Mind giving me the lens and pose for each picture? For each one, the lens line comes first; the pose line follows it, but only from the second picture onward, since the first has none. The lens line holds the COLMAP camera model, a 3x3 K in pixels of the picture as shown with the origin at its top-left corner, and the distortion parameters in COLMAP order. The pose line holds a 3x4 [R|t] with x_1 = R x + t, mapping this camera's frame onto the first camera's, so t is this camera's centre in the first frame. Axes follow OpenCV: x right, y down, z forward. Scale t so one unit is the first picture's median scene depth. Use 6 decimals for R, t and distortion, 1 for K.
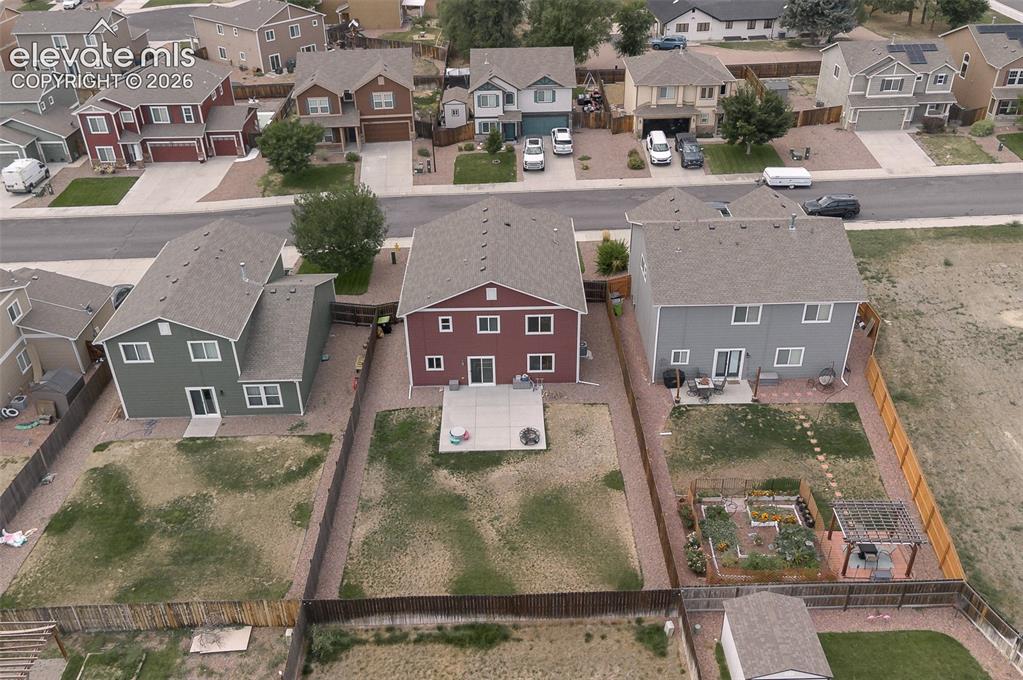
lens RADIAL K [[862.6, 0, 513.3], [0, 862.6, 340.1], [0, 0, 1]] dist [0.058355, -0.066920]
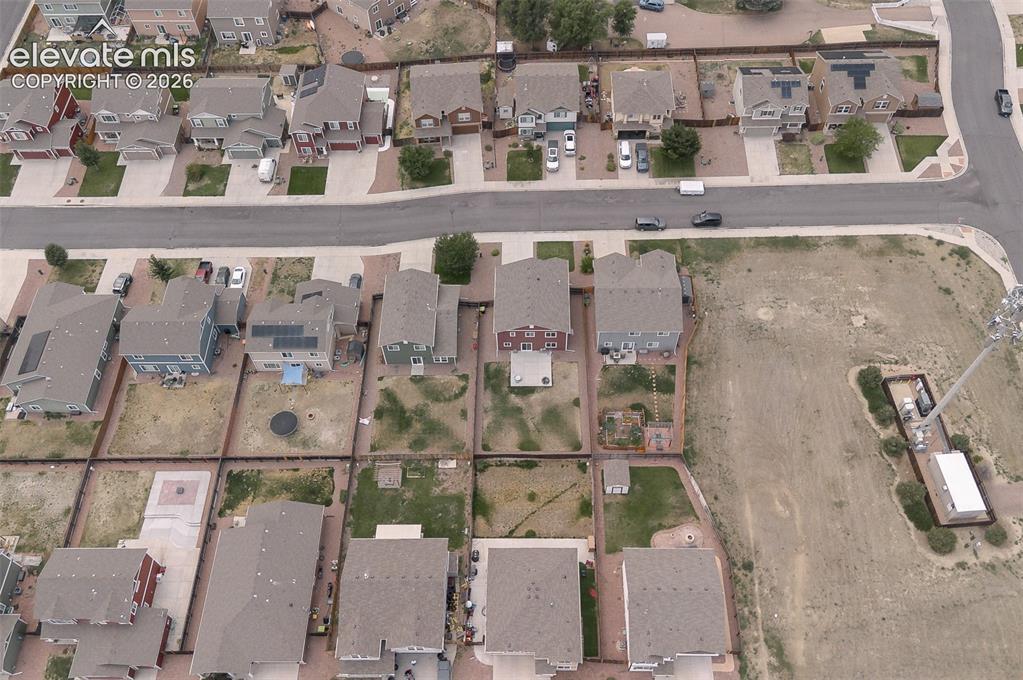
lens RADIAL K [[862.6, 0, 509.9], [0, 862.6, 337.9], [0, 0, 1]] dist [0.058355, -0.066920]
pose [[0.999714, 0.018010, -0.015719, -0.046453], [-0.009903, 0.910502, 0.413387, -0.996717], [0.021757, -0.413113, 0.910420, -1.213102]]
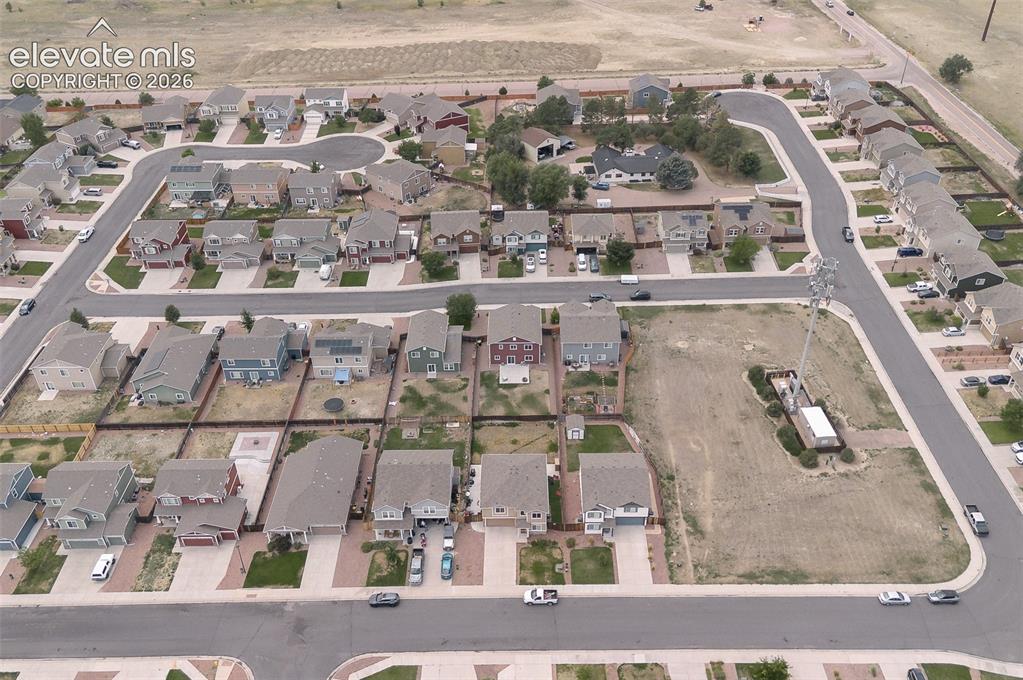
lens RADIAL K [[862.6, 0, 512.1], [0, 862.6, 336.7], [0, 0, 1]] dist [0.058355, -0.066920]
pose [[0.999836, 0.013097, -0.012539, 0.008094], [-0.012283, 0.997946, 0.062875, -0.269047], [0.013337, -0.062711, 0.997943, -2.372499]]
